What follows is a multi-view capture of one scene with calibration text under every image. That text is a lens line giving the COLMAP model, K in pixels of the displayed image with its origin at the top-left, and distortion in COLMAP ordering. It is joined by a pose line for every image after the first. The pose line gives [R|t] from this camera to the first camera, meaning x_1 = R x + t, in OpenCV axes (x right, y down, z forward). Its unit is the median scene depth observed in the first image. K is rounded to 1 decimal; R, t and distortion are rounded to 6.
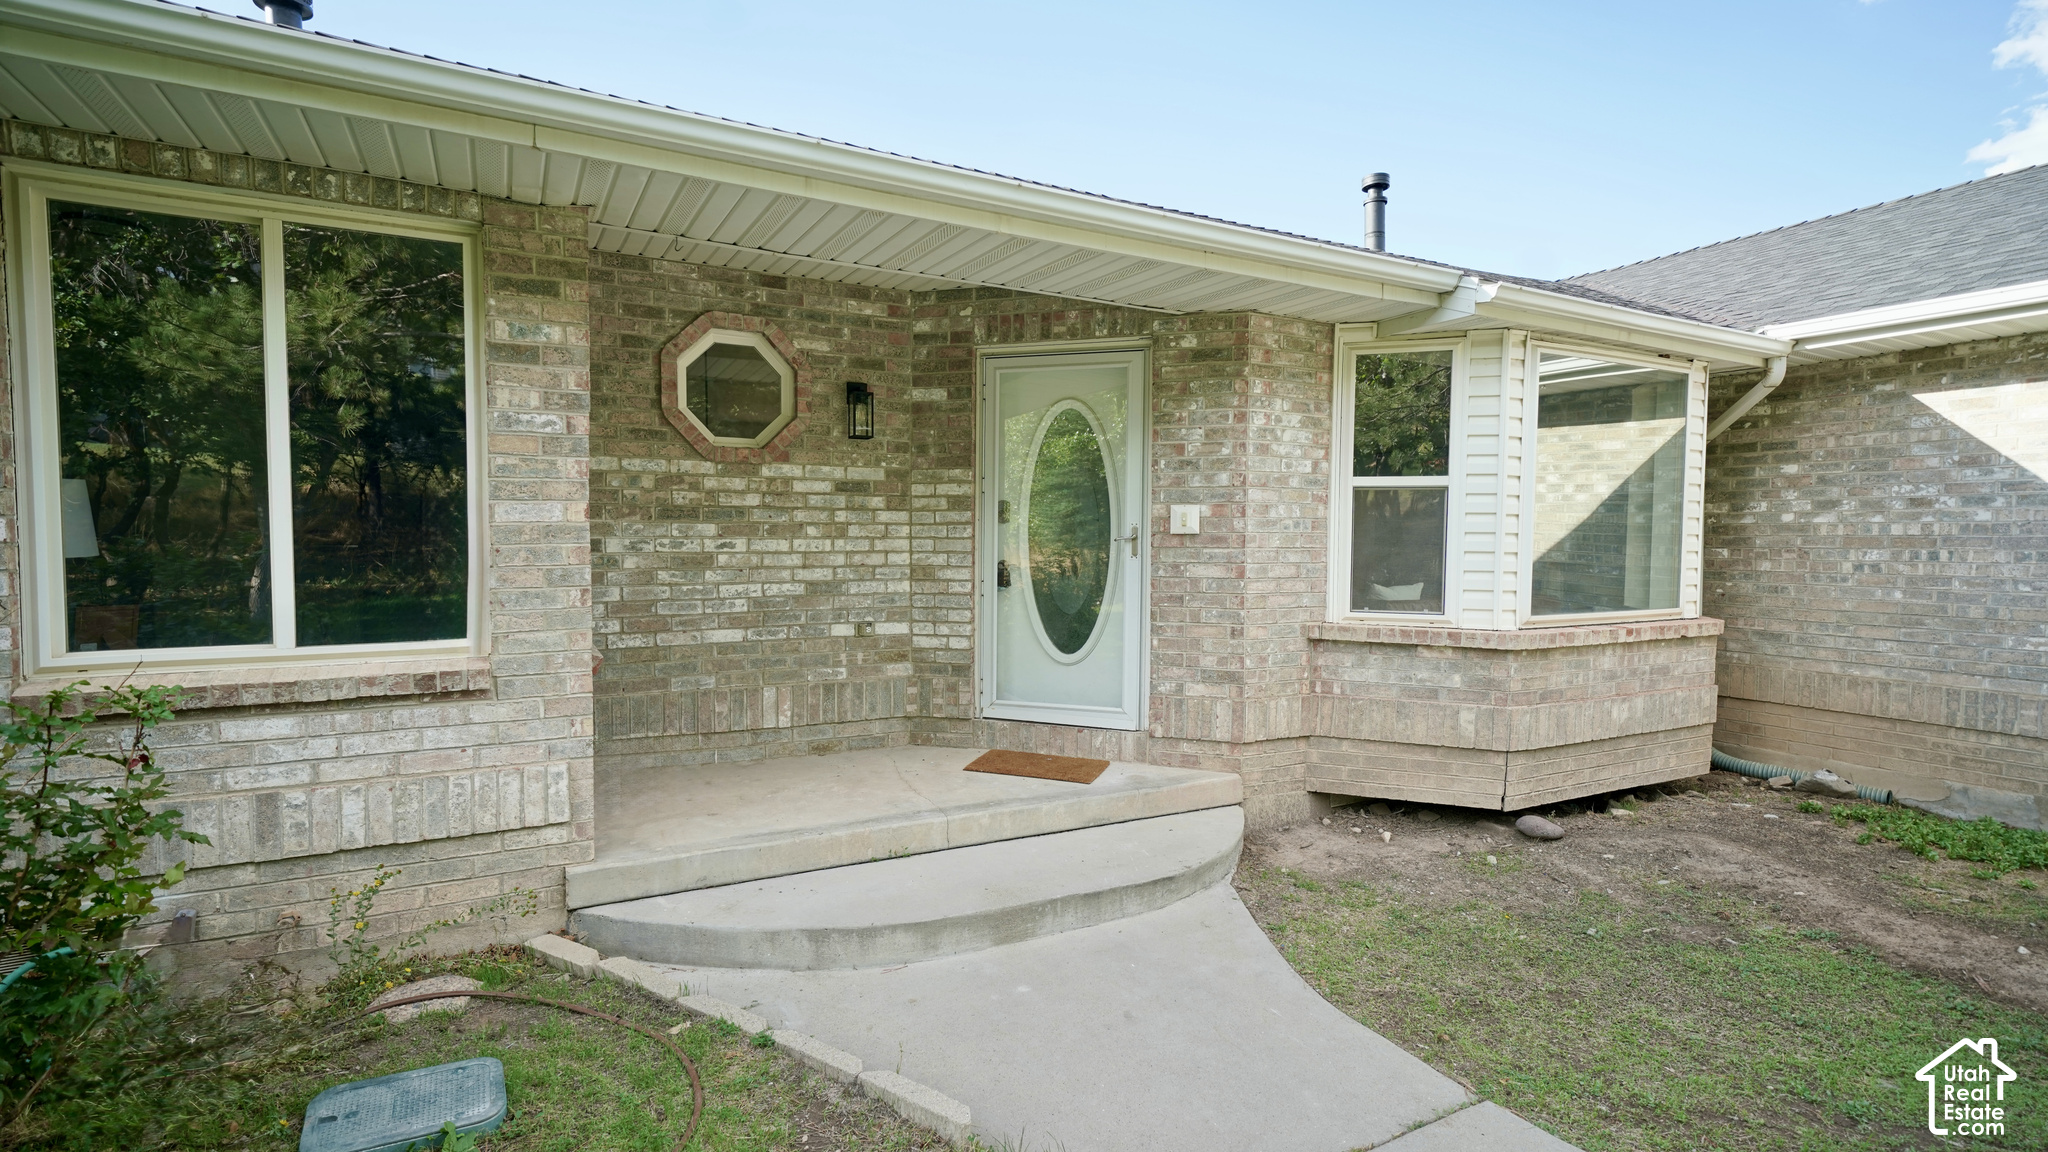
lens RADIAL K [[971.4, 0, 1024.0], [0, 971.4, 576.0], [0, 0, 1]] dist [0.020877, 0.000468]
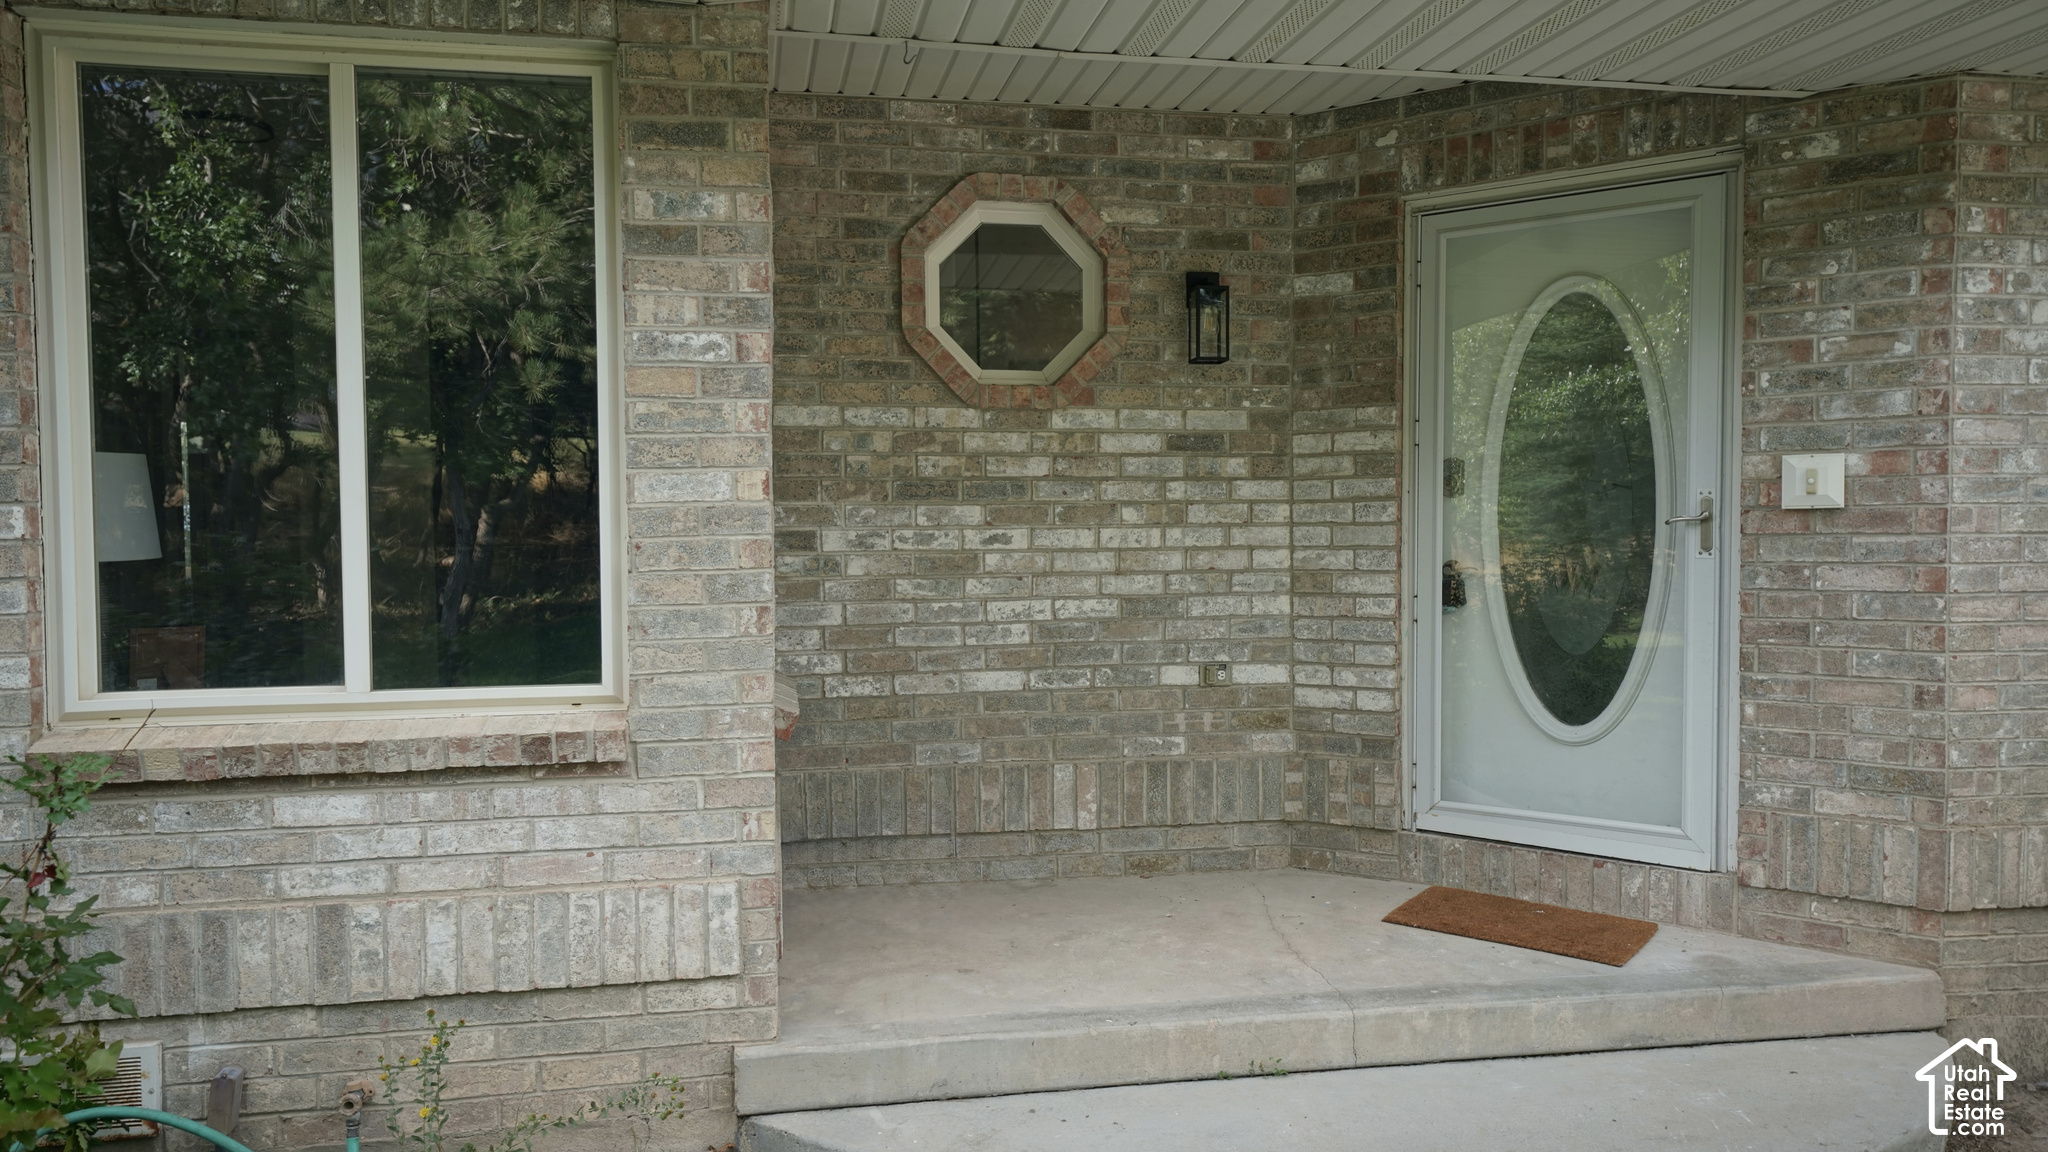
lens RADIAL K [[1396.1, 0, 1024.0], [0, 1396.1, 576.0], [0, 0, 1]] dist [0.029767, 0.000045]
pose [[0.950978, -0.001841, -0.309253, -0.006774], [-0.000999, 0.999959, -0.009024, 0.000917], [0.309257, 0.008891, 0.950937, 0.135467]]
